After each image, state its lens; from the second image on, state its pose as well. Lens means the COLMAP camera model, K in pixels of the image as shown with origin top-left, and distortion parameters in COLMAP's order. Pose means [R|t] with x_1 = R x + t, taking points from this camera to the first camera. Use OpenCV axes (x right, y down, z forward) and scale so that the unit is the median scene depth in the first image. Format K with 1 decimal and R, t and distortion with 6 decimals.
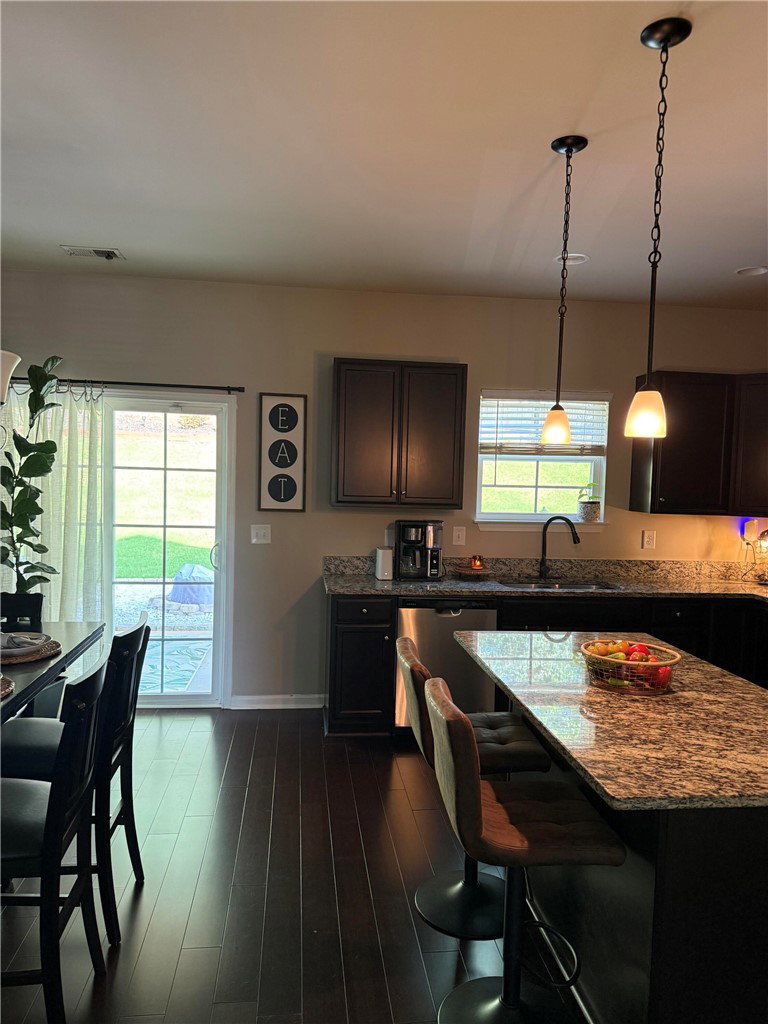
lens RADIAL K [[719.1, 0, 384.0], [0, 719.1, 512.0], [0, 0, 1]] dist [0.119008, -0.001693]
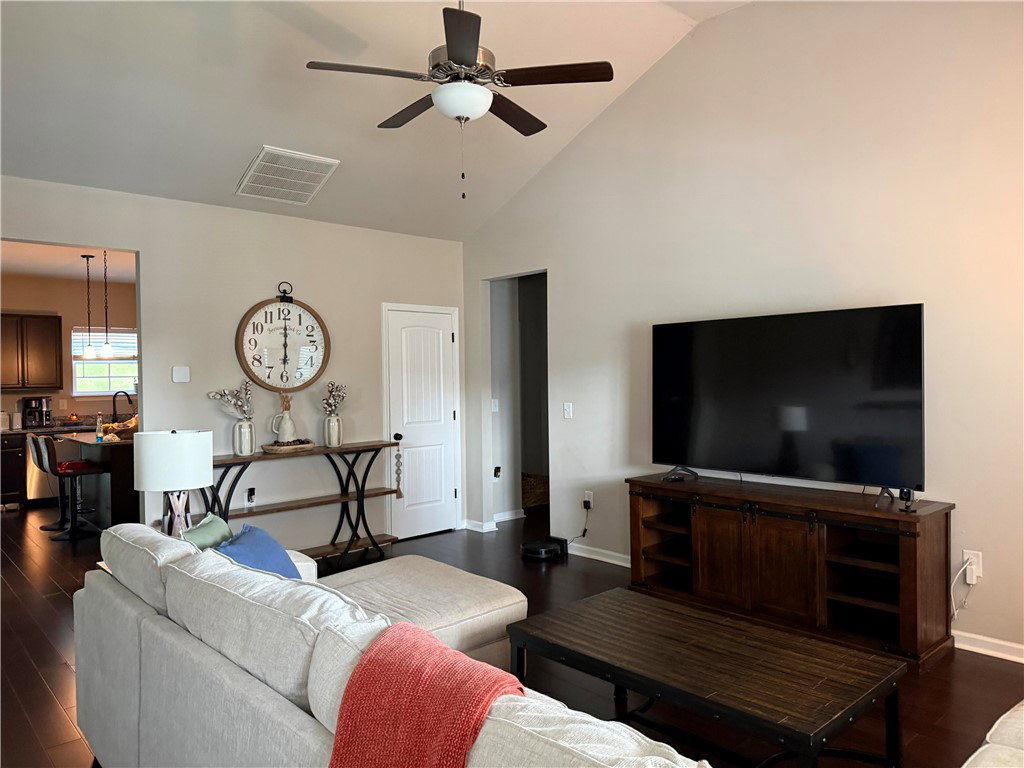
lens RADIAL K [[714.7, 0, 512.0], [0, 714.7, 384.0], [0, 0, 1]] dist [0.005478, -0.026680]
pose [[0.811010, -0.042796, 0.583465, -0.029767], [0.064514, 0.997781, -0.016489, 0.088474], [-0.581465, 0.051014, 0.811971, -1.227847]]
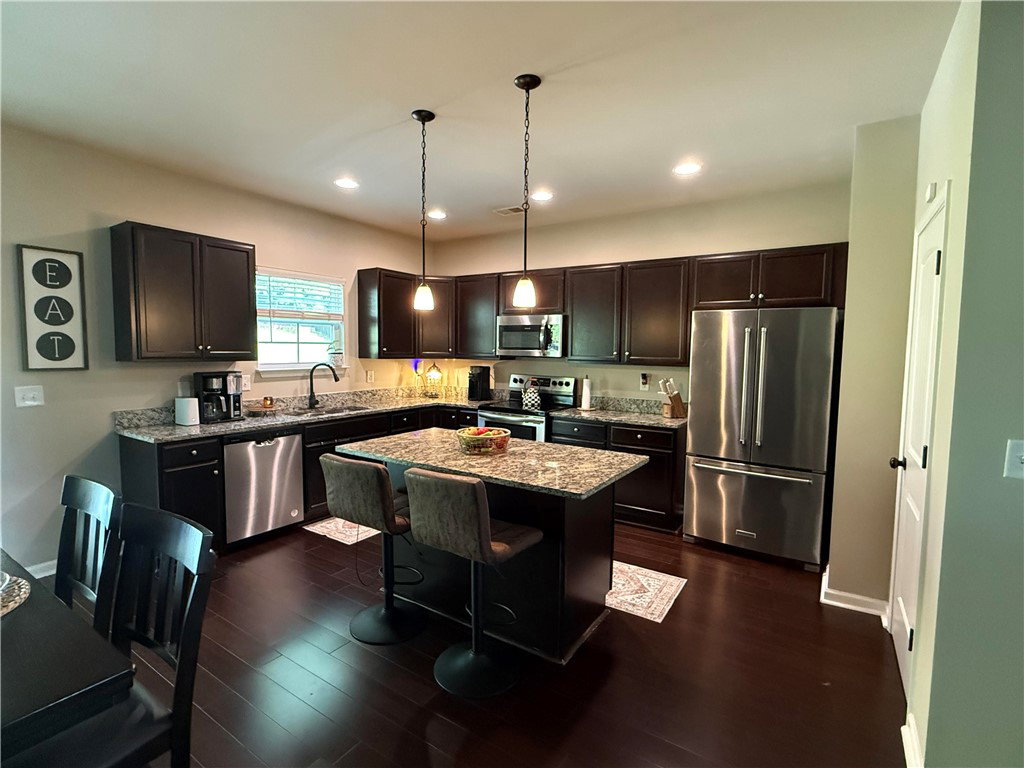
lens RADIAL K [[494.4, 0, 512.0], [0, 494.4, 384.0], [0, 0, 1]] dist [0.002111, -0.000037]
pose [[0.649784, -0.074880, 0.756422, -0.251344], [0.046640, 0.997189, 0.058649, 0.006696], [-0.758687, -0.002830, 0.651449, 0.101914]]
